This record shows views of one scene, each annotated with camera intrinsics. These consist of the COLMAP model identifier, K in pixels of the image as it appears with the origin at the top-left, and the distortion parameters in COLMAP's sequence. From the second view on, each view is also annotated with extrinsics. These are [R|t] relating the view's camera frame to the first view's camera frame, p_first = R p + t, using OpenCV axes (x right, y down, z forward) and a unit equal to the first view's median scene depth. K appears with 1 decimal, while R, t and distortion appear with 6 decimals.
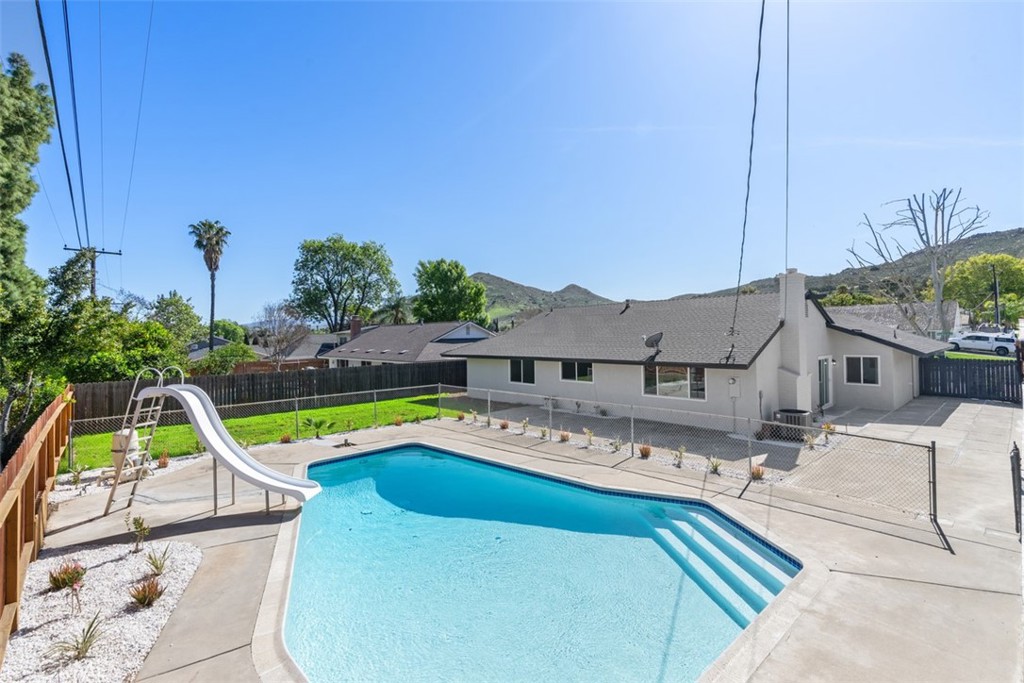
lens RADIAL K [[483.2, 0, 512.1], [0, 483.2, 317.3], [0, 0, 1]] dist [0.001095, 0.000088]
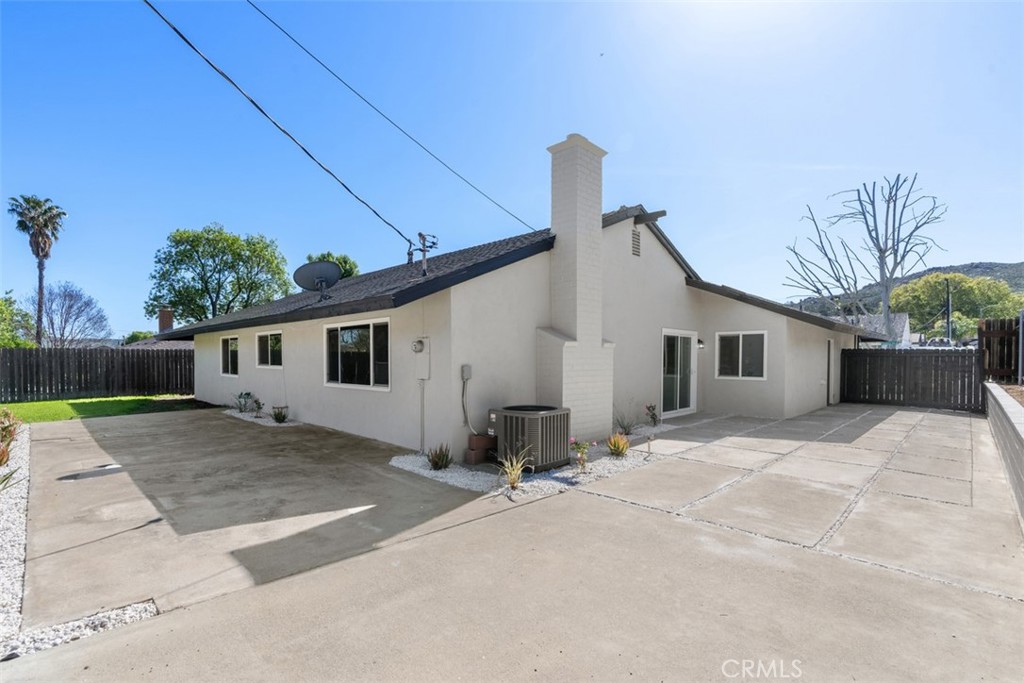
lens RADIAL K [[463.0, 0, 511.8], [0, 463.0, 364.3], [0, 0, 1]] dist [-0.001716, -0.000260]
pose [[0.999373, 0.012047, 0.033294, 0.178194], [-0.013488, 0.998966, 0.043408, 0.043086], [-0.032737, -0.043830, 0.998503, 0.180094]]
